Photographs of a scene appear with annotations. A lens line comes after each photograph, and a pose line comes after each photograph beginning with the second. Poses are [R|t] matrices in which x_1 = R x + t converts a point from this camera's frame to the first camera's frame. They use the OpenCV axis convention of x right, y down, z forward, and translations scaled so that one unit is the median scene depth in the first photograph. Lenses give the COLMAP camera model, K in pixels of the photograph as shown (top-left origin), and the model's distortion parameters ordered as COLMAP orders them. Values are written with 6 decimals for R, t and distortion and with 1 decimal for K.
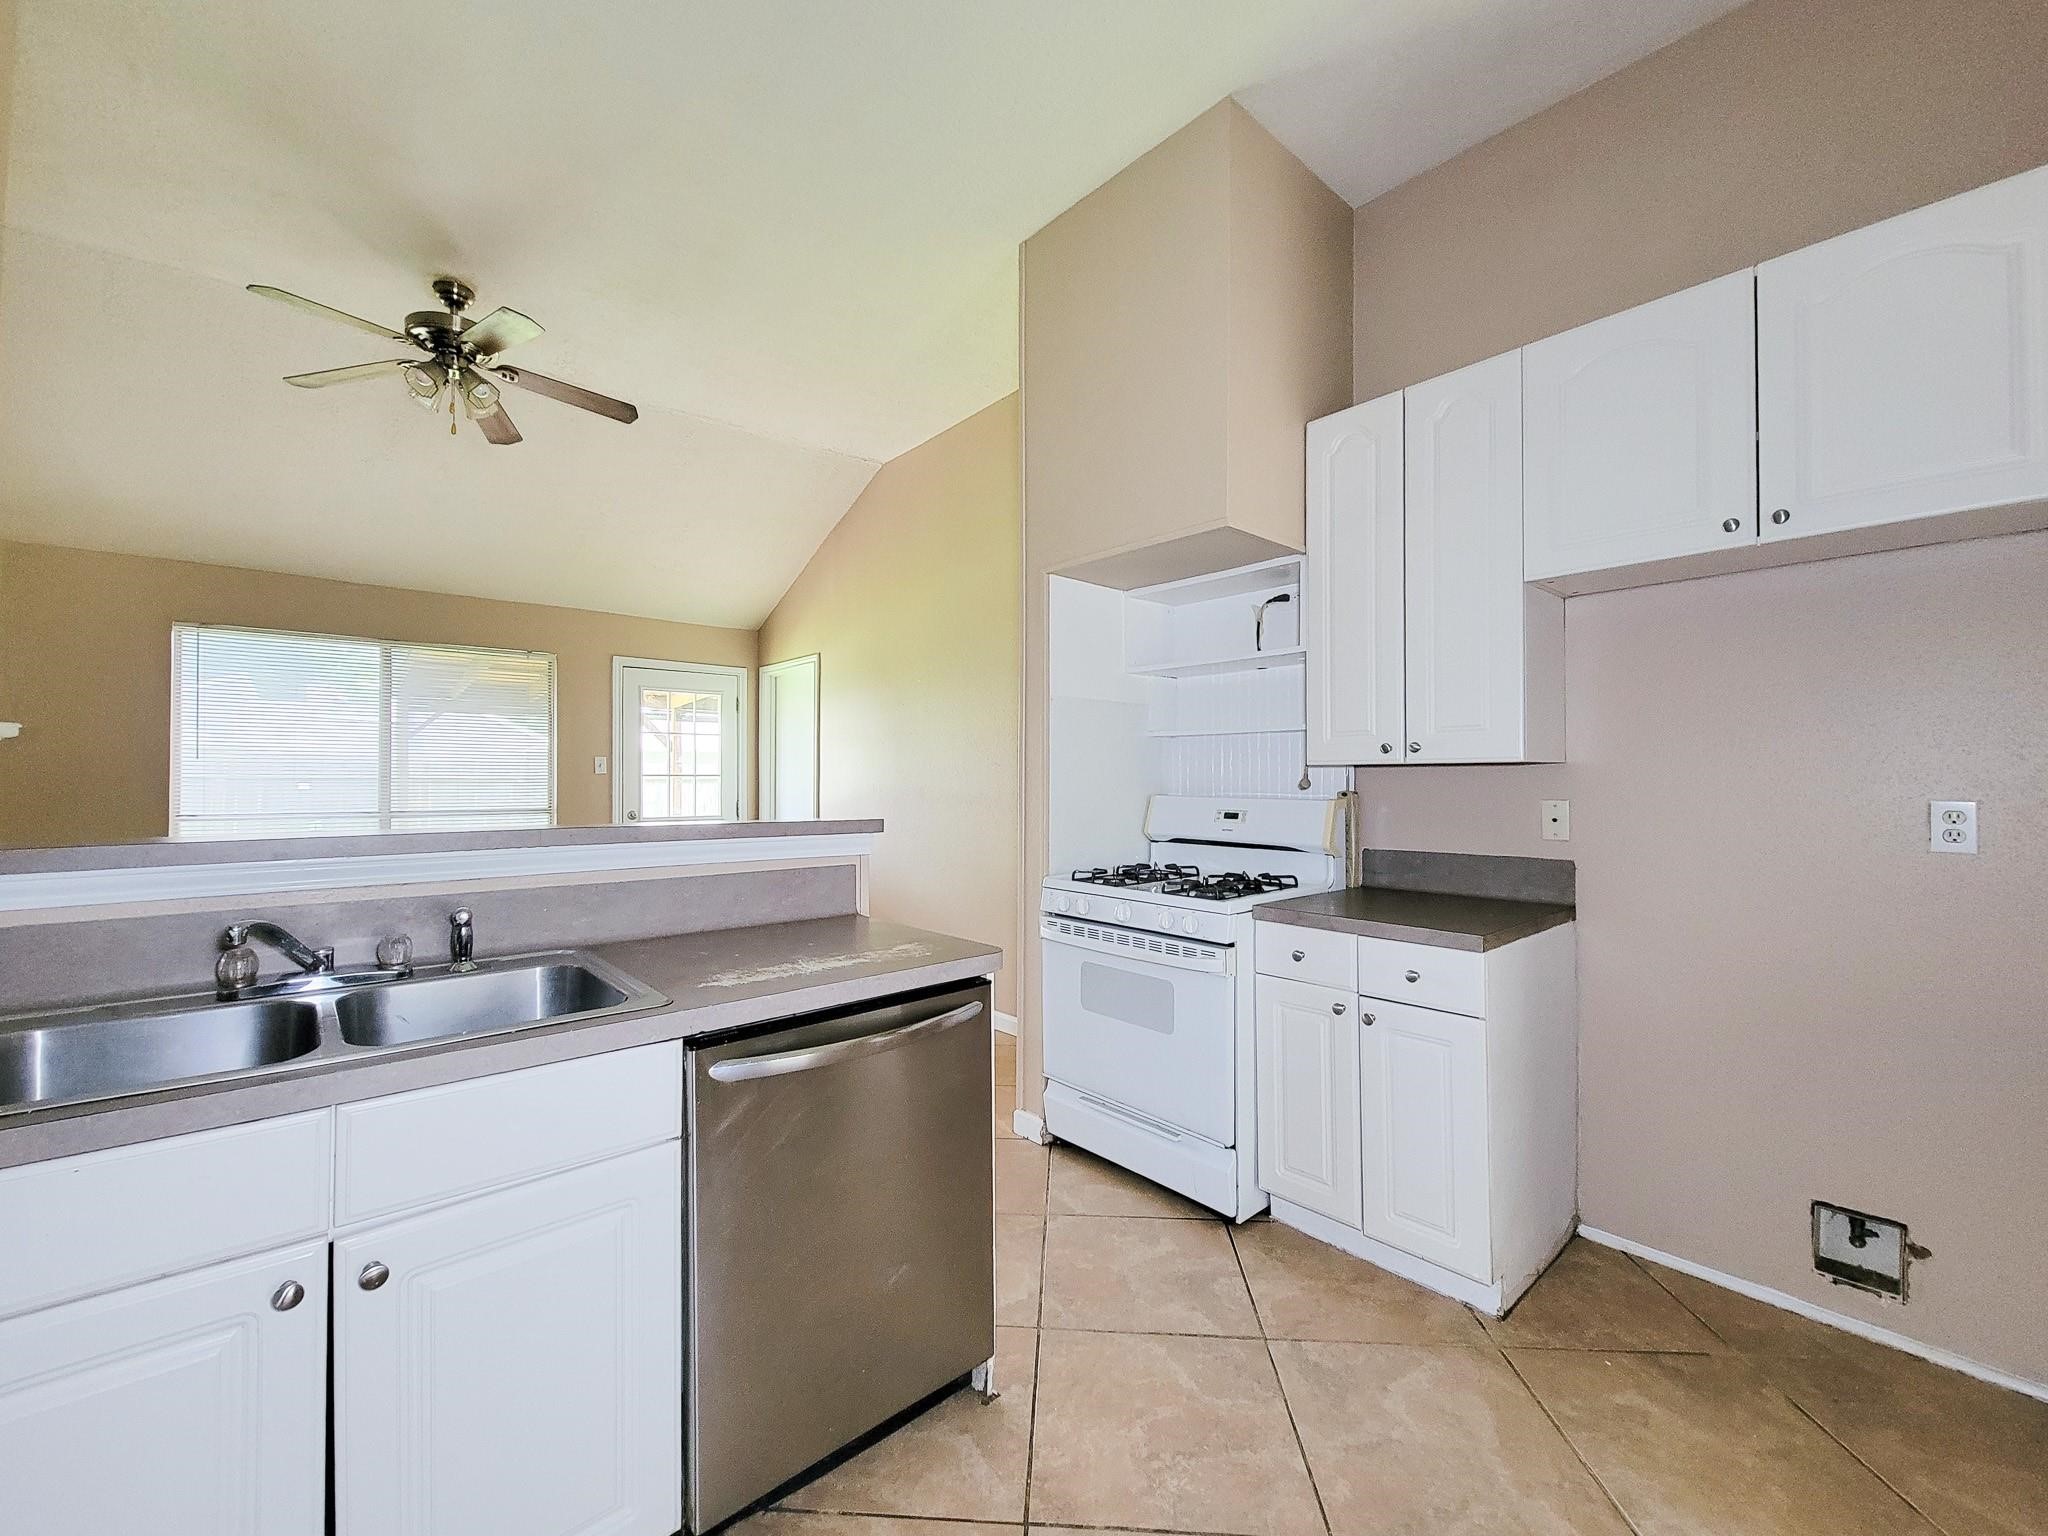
lens RADIAL K [[838.9, 0, 1024.0], [0, 838.9, 768.0], [0, 0, 1]] dist [-0.000261, -0.000220]
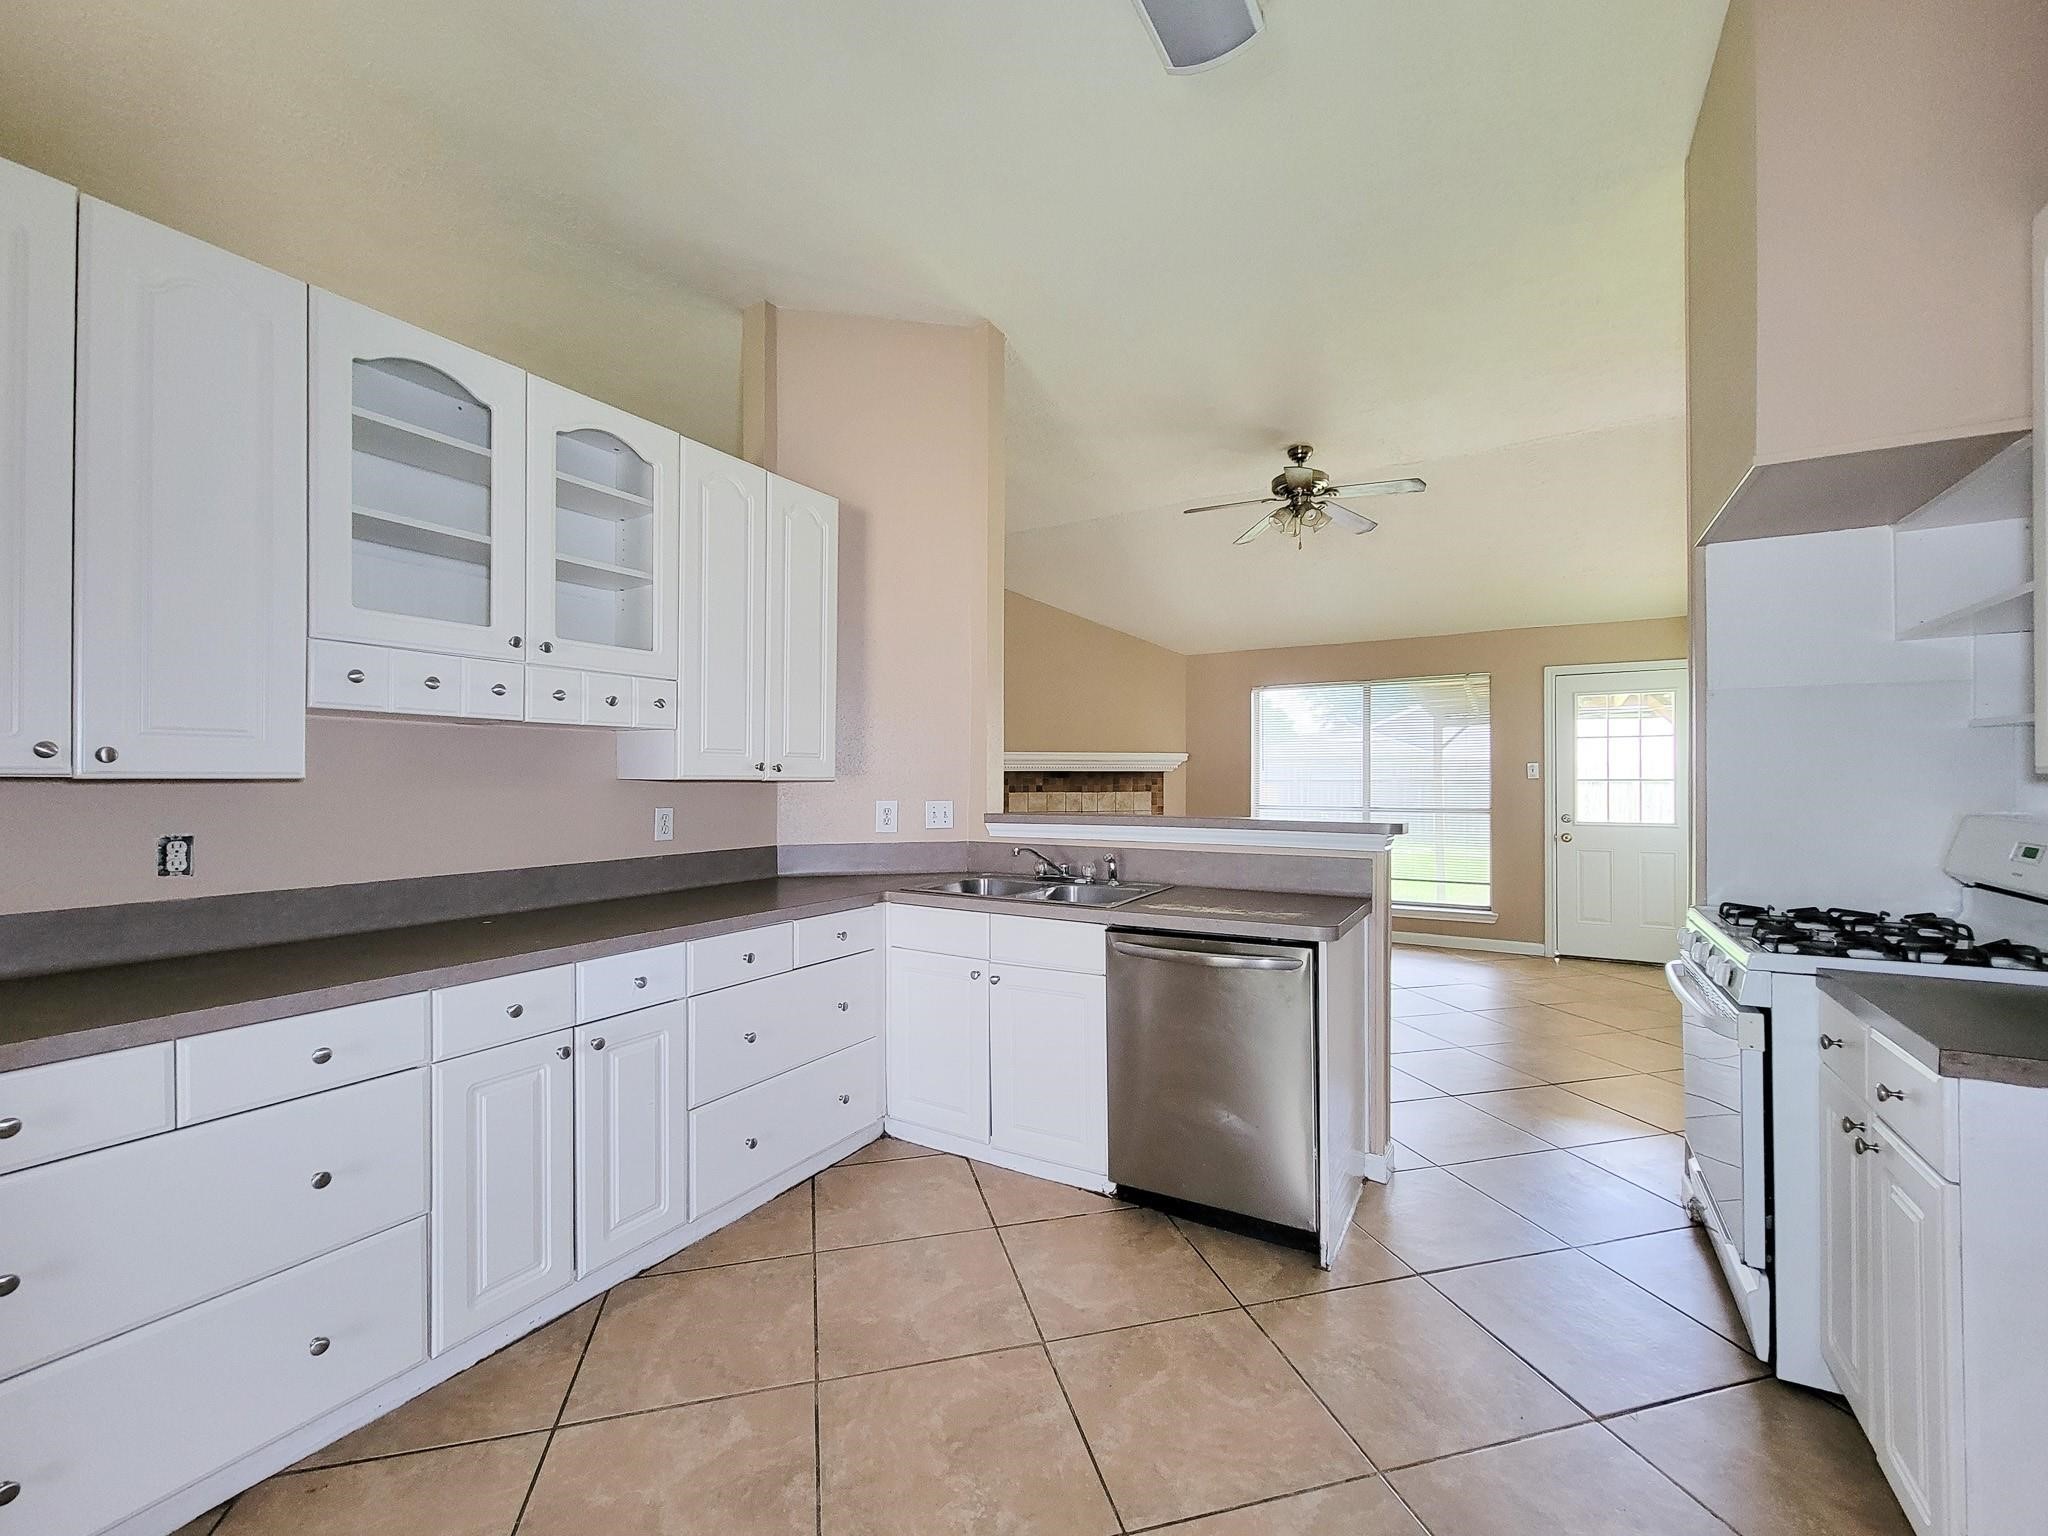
lens RADIAL K [[815.9, 0, 1025.3], [0, 815.9, 782.1], [0, 0, 1]] dist [-0.000443, -0.001036]
pose [[0.316855, 0.001598, -0.948473, 0.405167], [0.015106, 0.999863, 0.006731, -0.007516], [0.948354, -0.016460, 0.316787, 0.069429]]
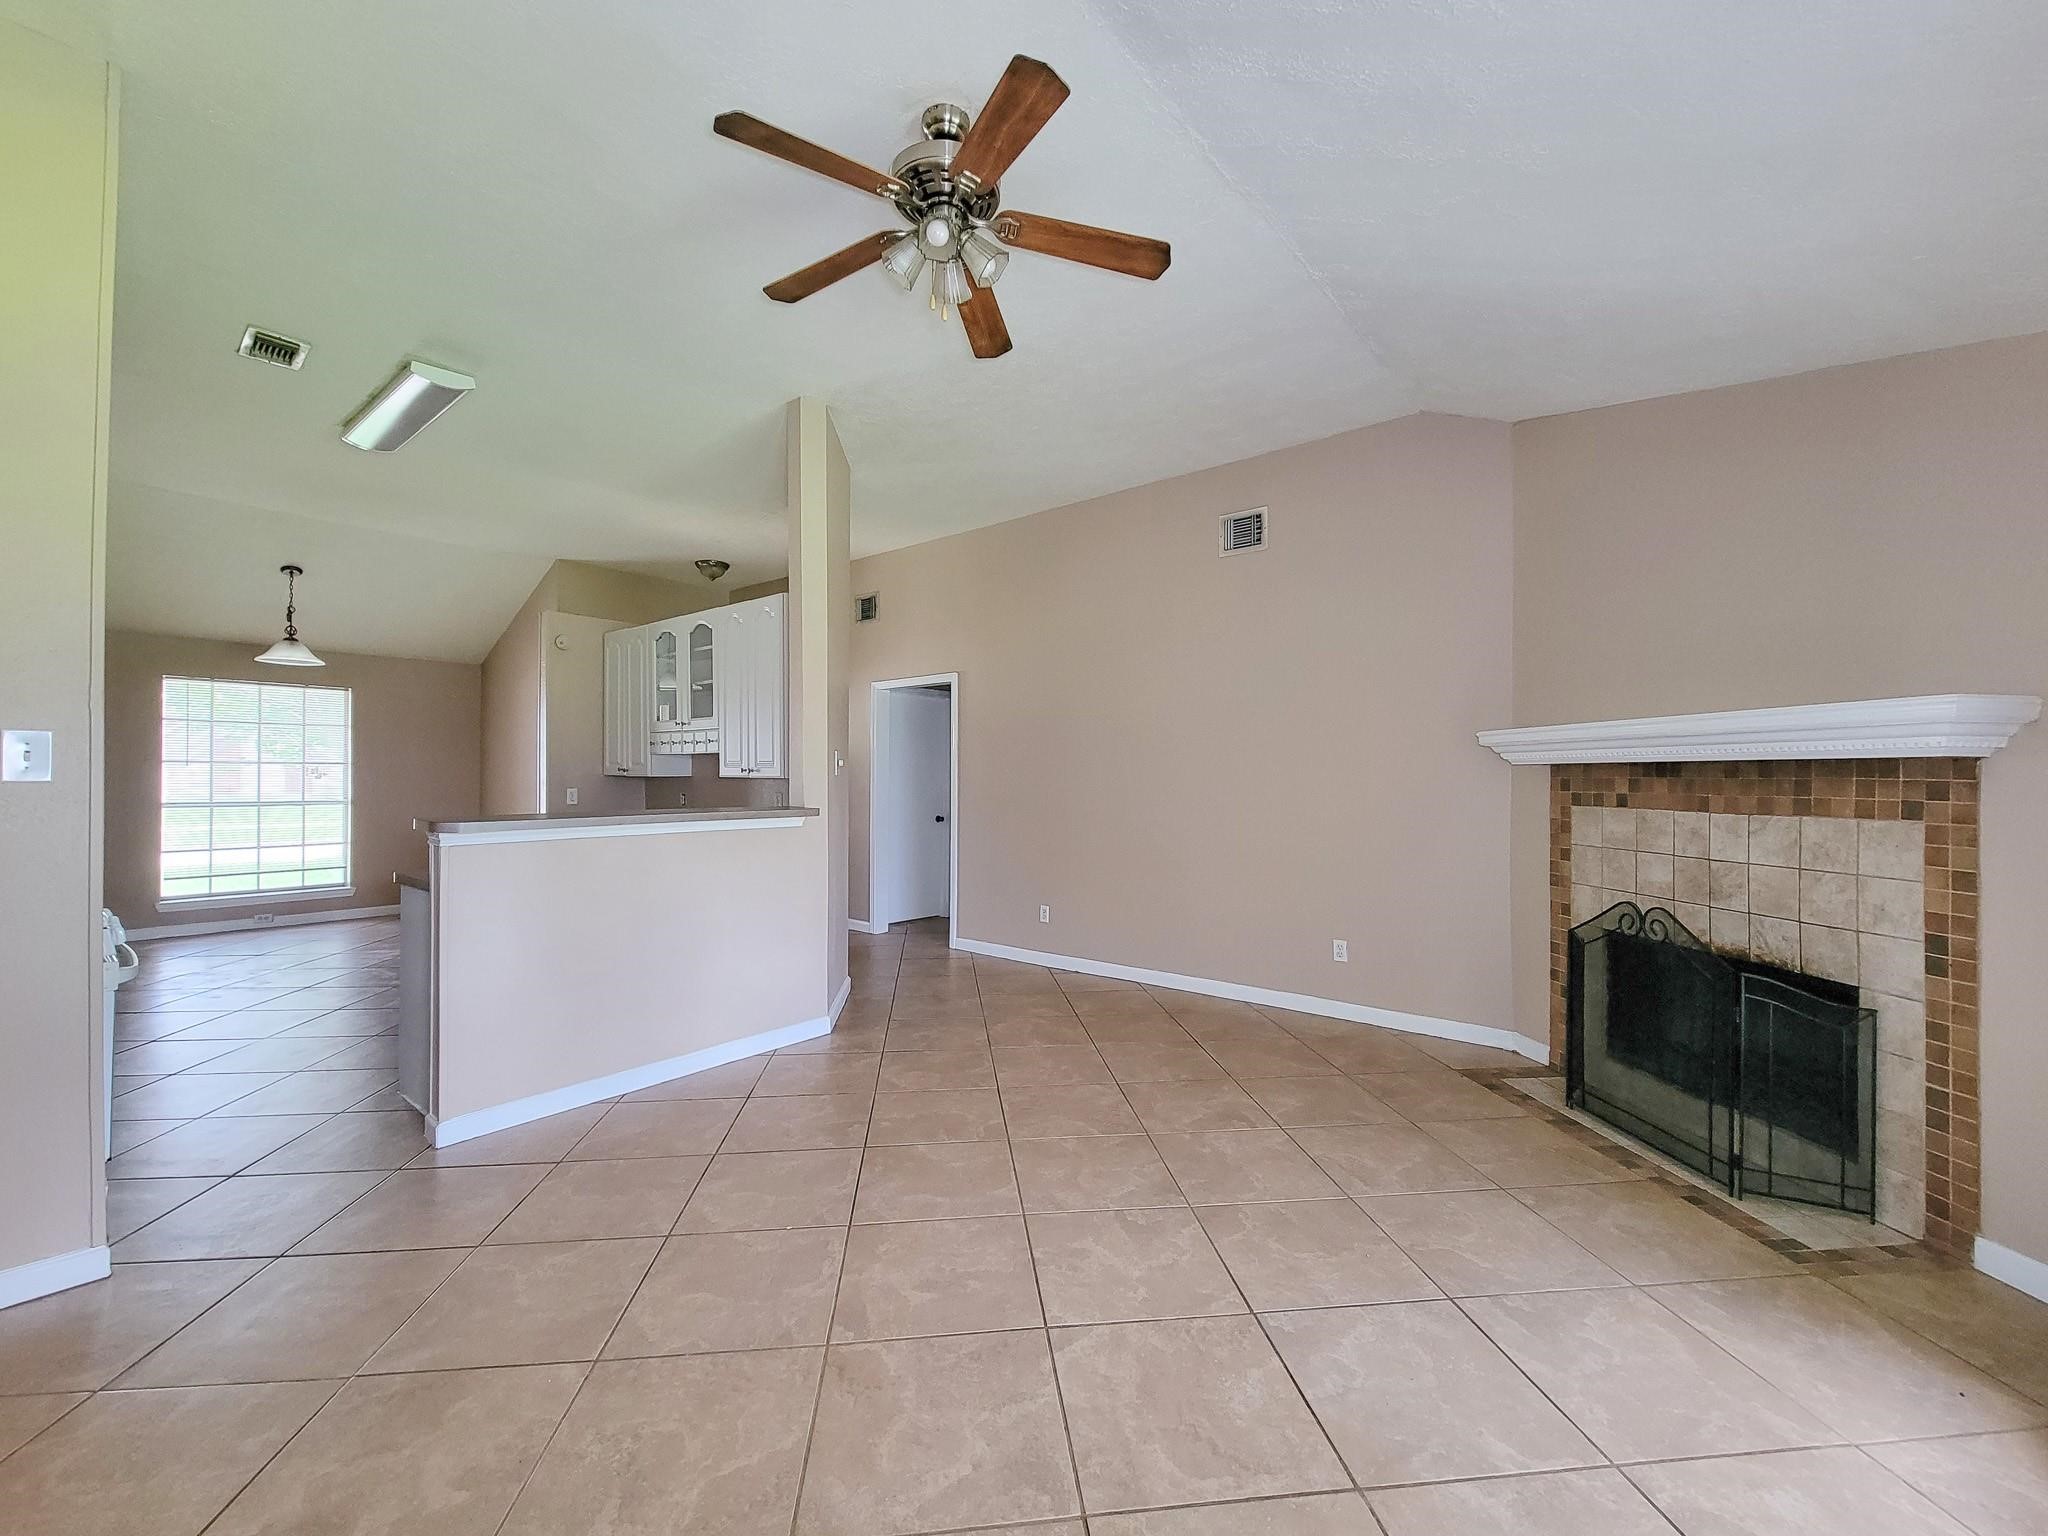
lens RADIAL K [[849.4, 0, 1018.7], [0, 849.4, 780.9], [0, 0, 1]] dist [-0.001525, -0.000728]
pose [[-0.986232, -0.000939, -0.165366, -0.503020], [0.000455, 0.999965, -0.008394, 0.006310], [0.165368, -0.008354, -0.986197, 1.389340]]
